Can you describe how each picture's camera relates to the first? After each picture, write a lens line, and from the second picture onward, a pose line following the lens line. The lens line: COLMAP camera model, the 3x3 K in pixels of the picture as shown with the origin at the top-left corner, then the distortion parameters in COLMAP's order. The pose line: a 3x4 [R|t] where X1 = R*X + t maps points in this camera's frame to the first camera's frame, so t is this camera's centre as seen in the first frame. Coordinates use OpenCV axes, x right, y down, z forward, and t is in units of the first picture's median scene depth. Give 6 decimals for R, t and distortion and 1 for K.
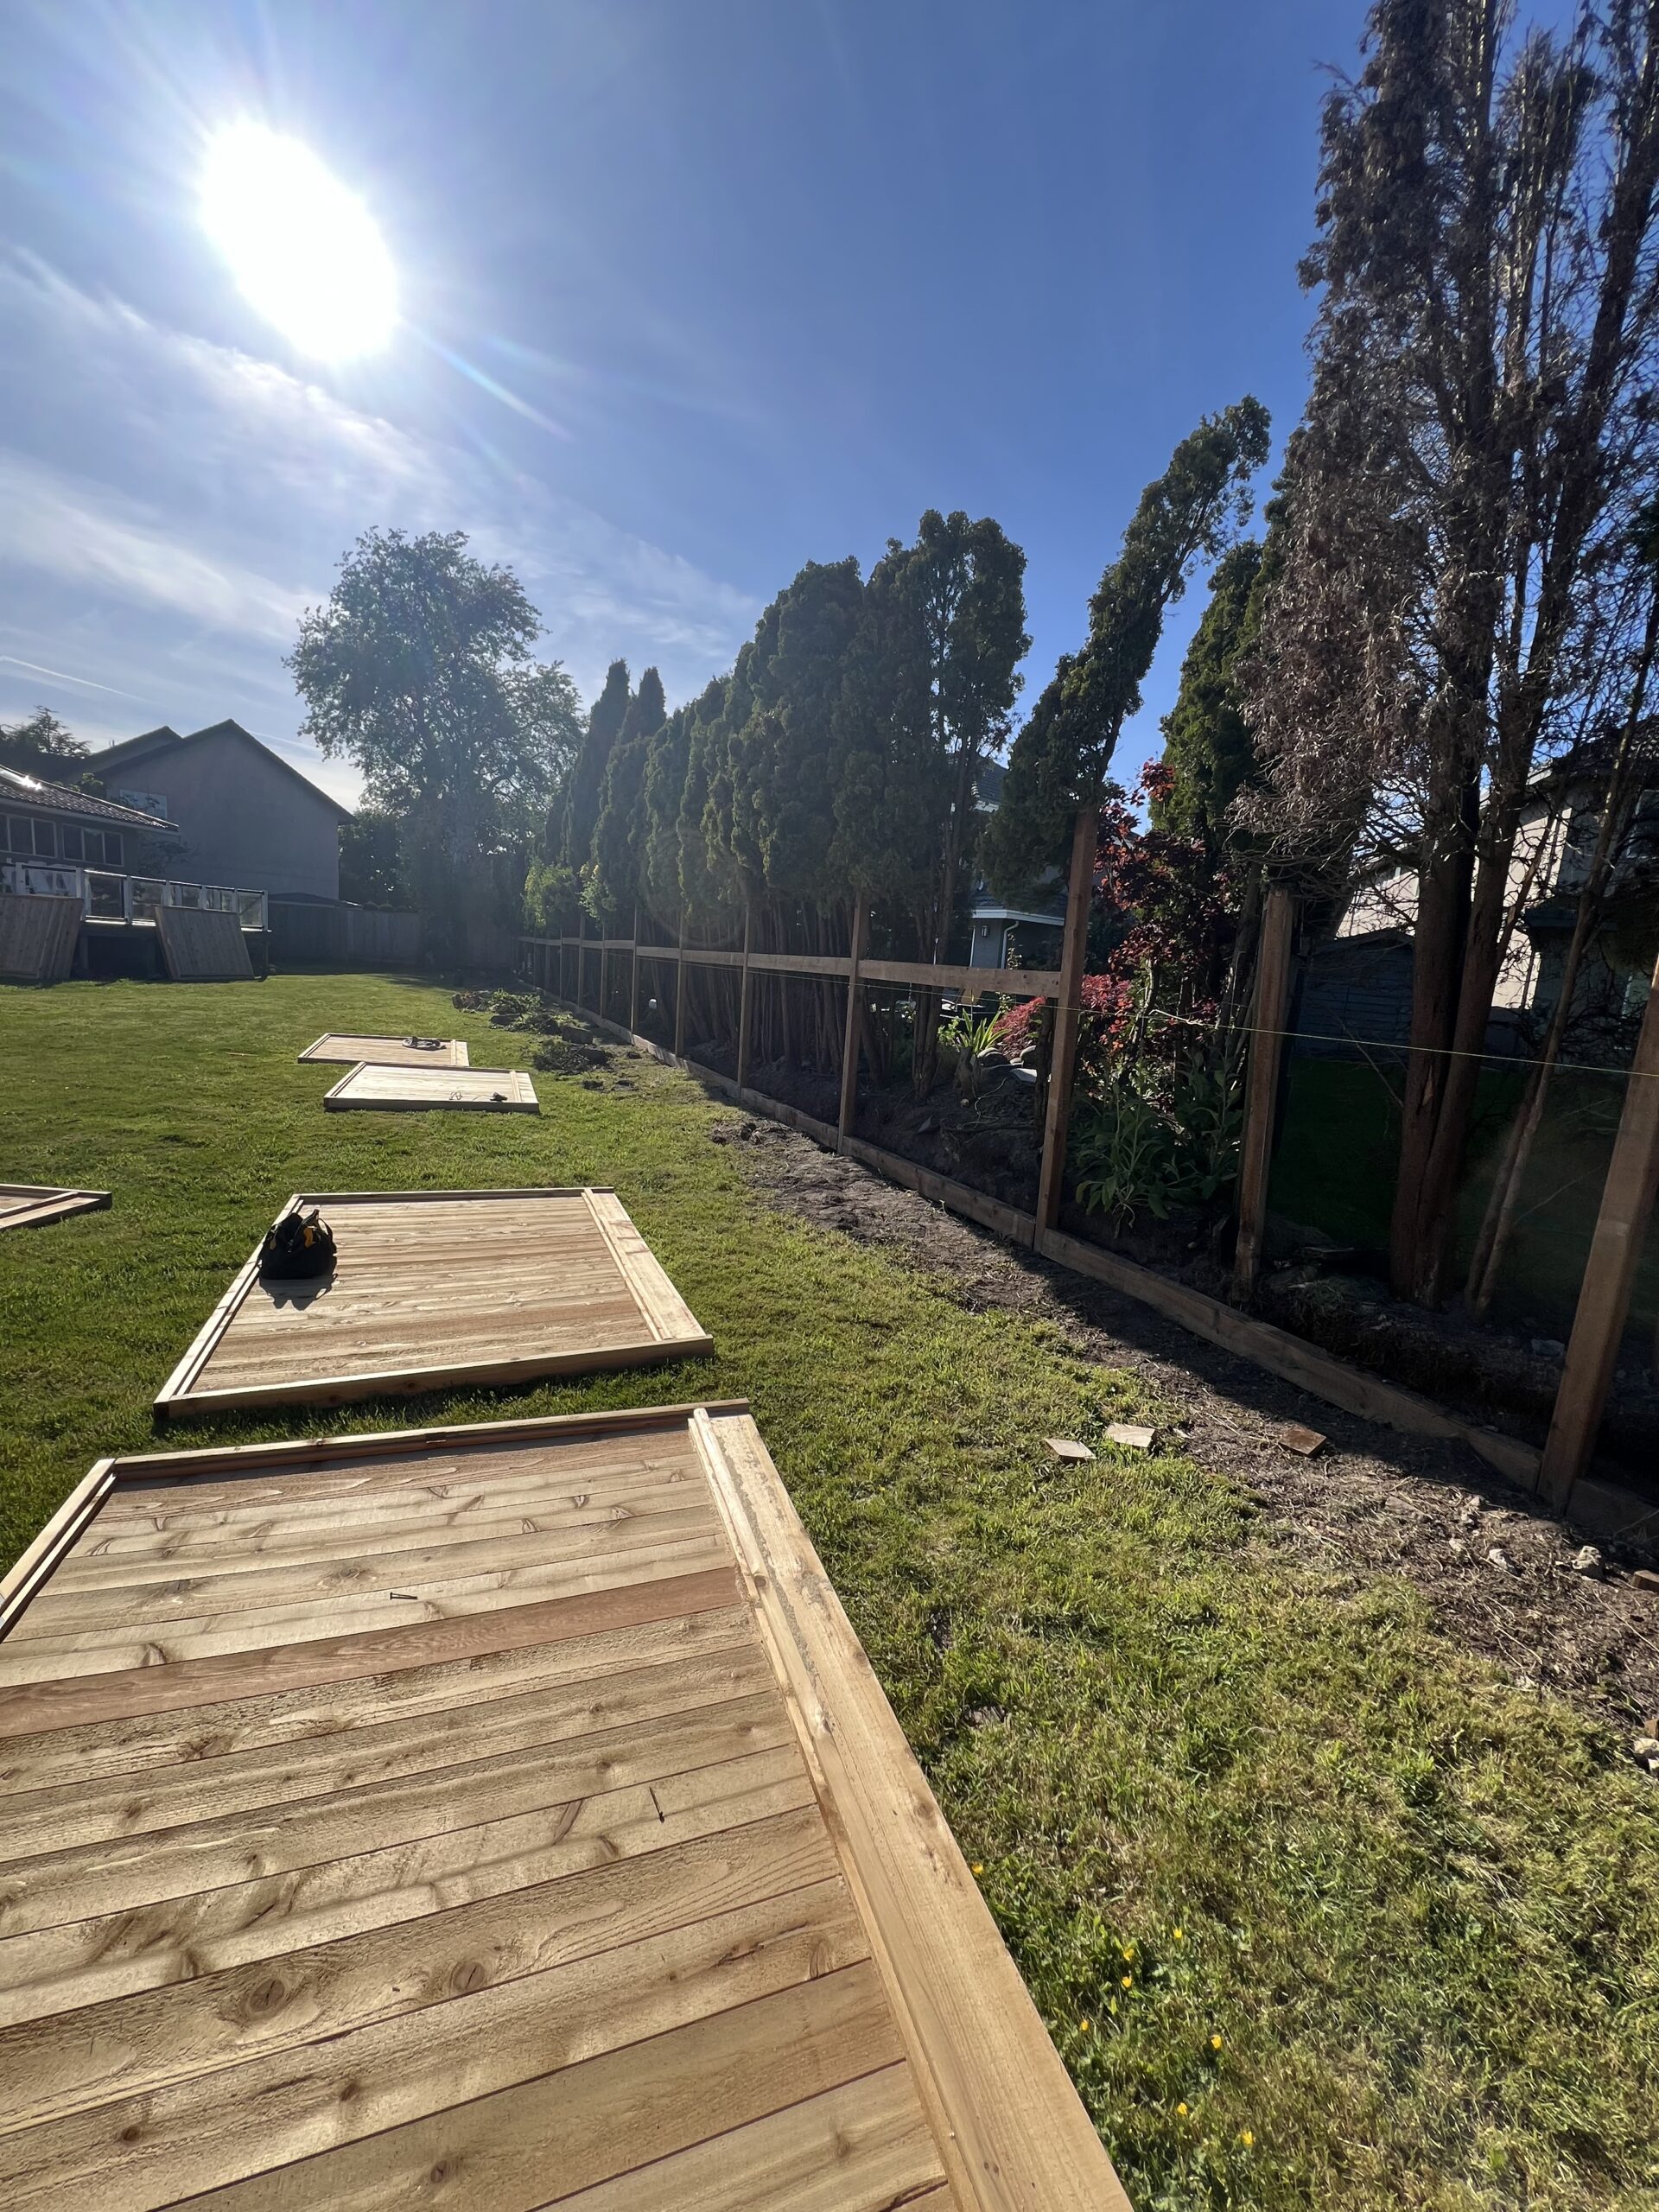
lens RADIAL K [[876.3, 0, 829.0], [0, 876.3, 1103.0], [0, 0, 1]] dist [-0.002741, -0.000353]
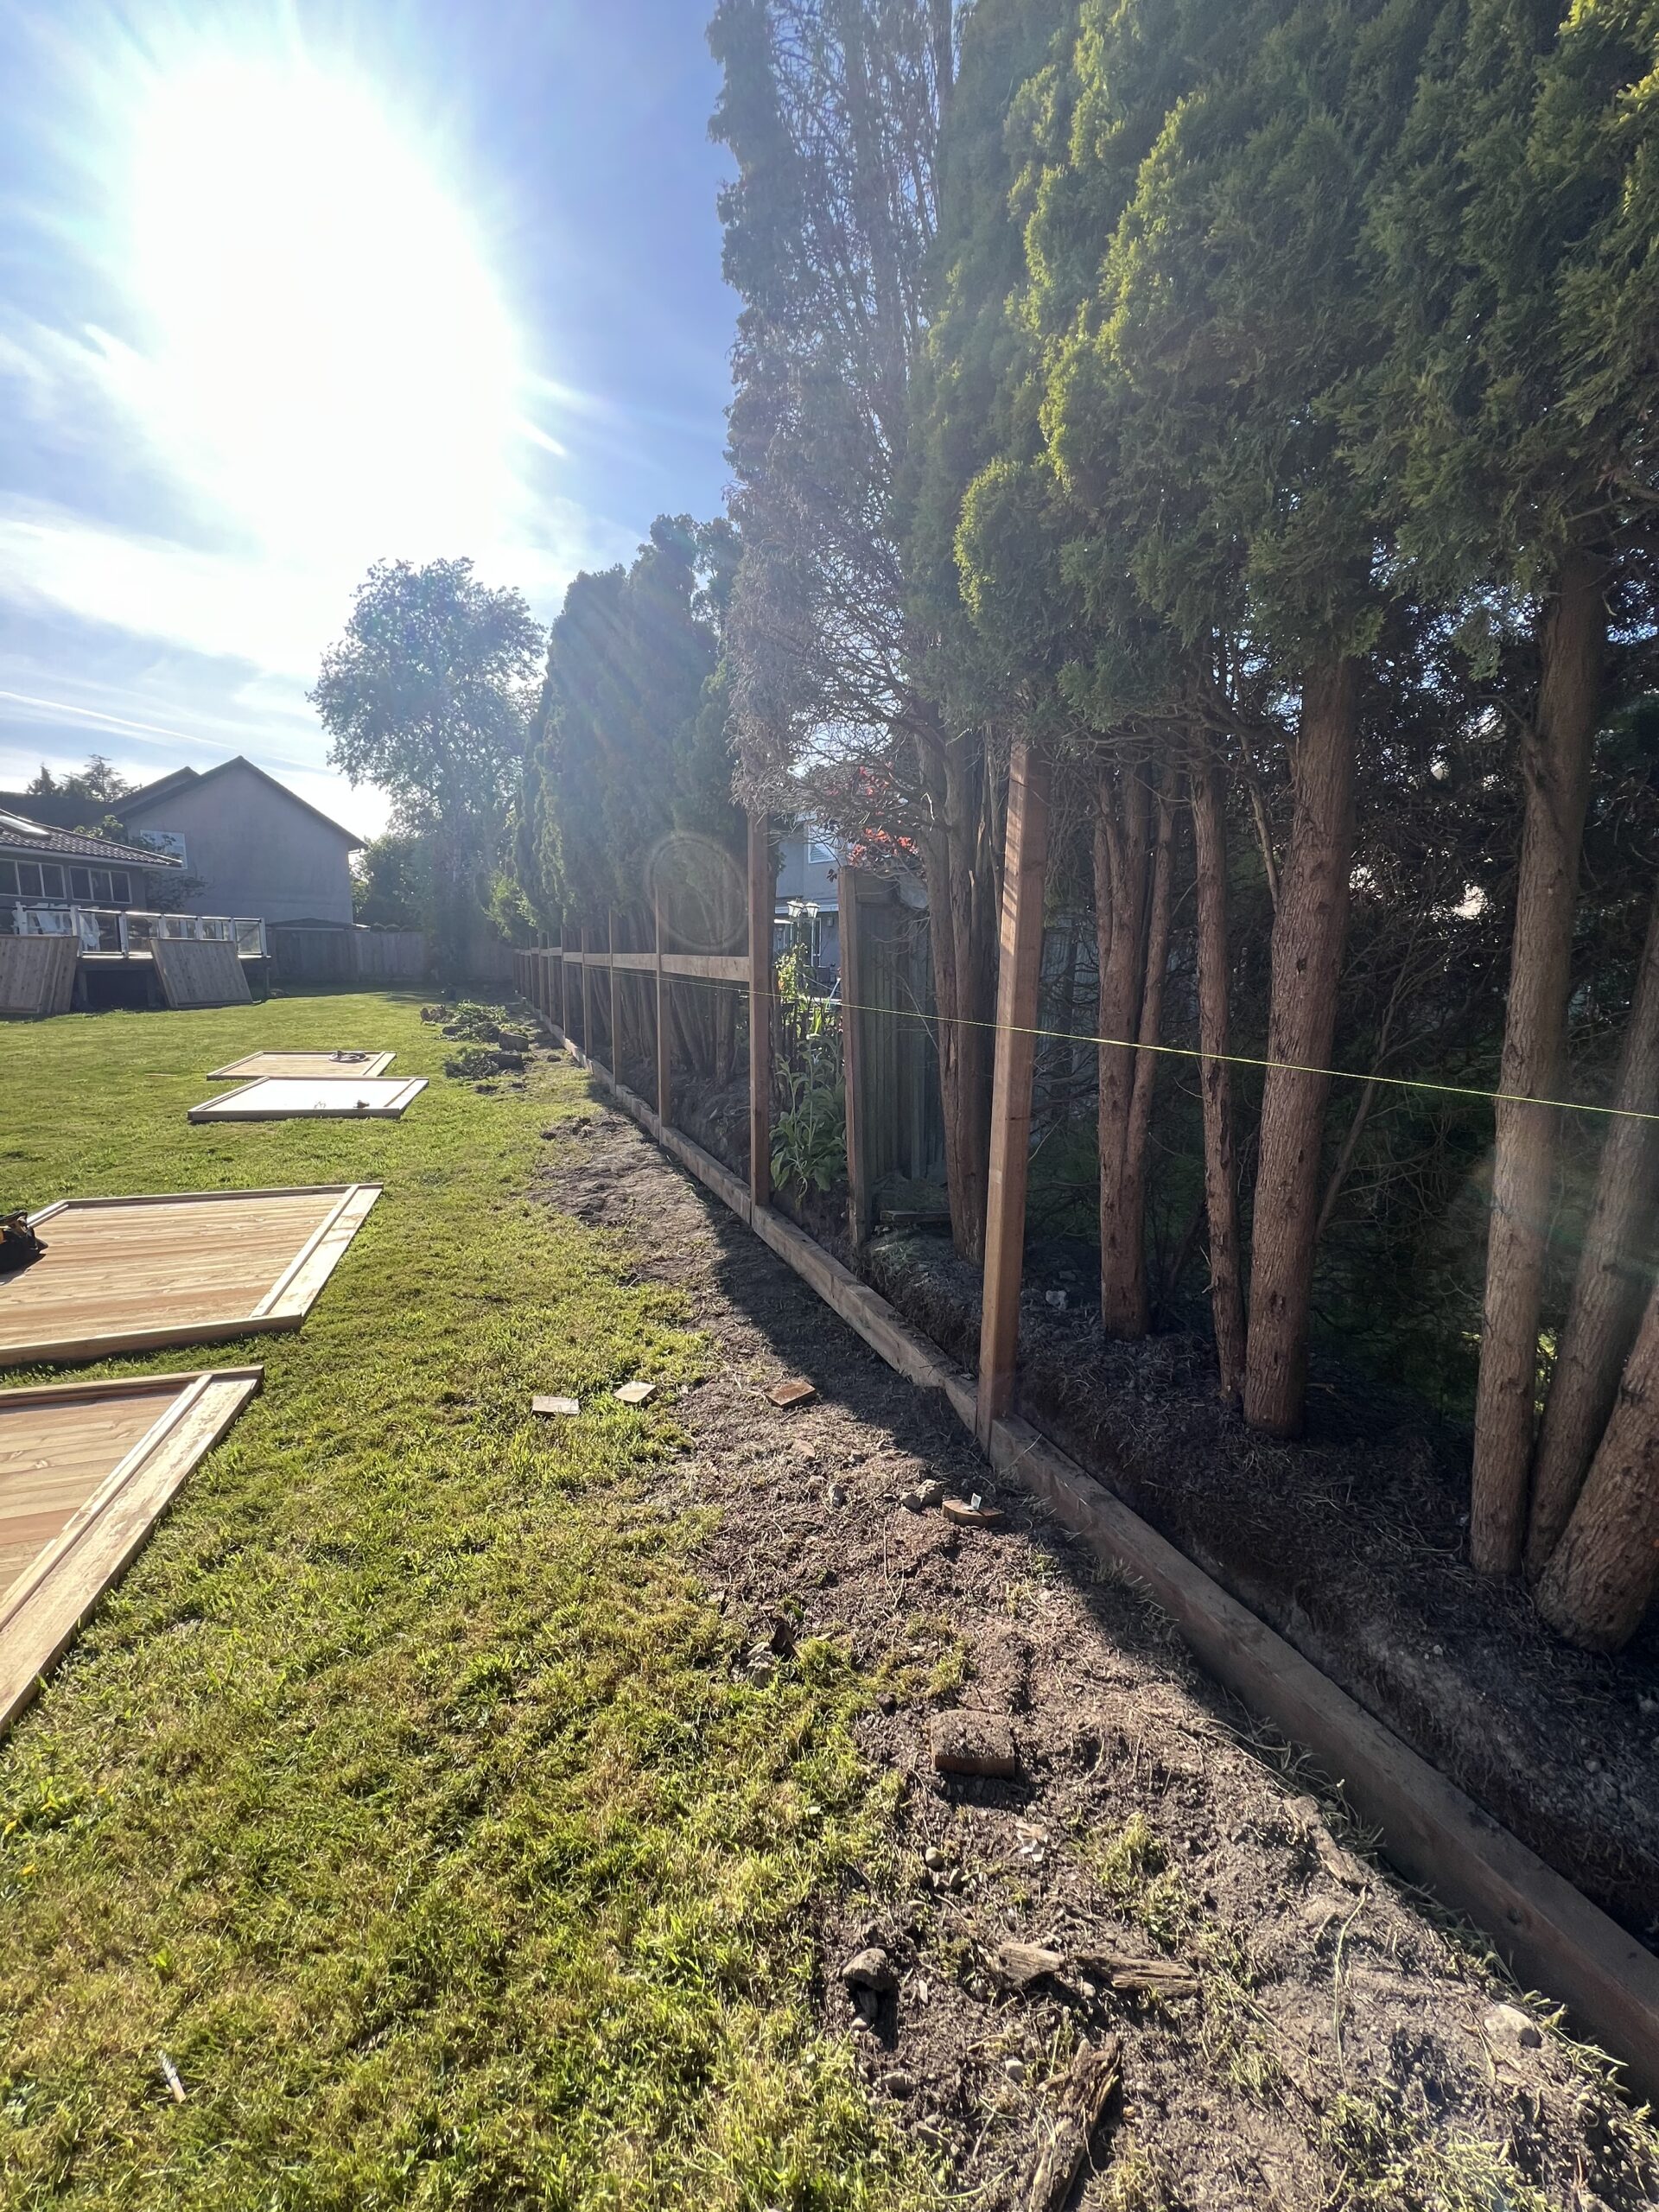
lens RADIAL K [[876.3, 0, 833.9], [0, 876.3, 1104.4], [0, 0, 1]] dist [-0.002741, -0.000353]
pose [[0.997337, -0.044086, -0.058101, 0.174025], [0.044395, 0.999006, 0.004033, 0.010383], [0.057865, -0.006602, 0.998303, -0.009978]]
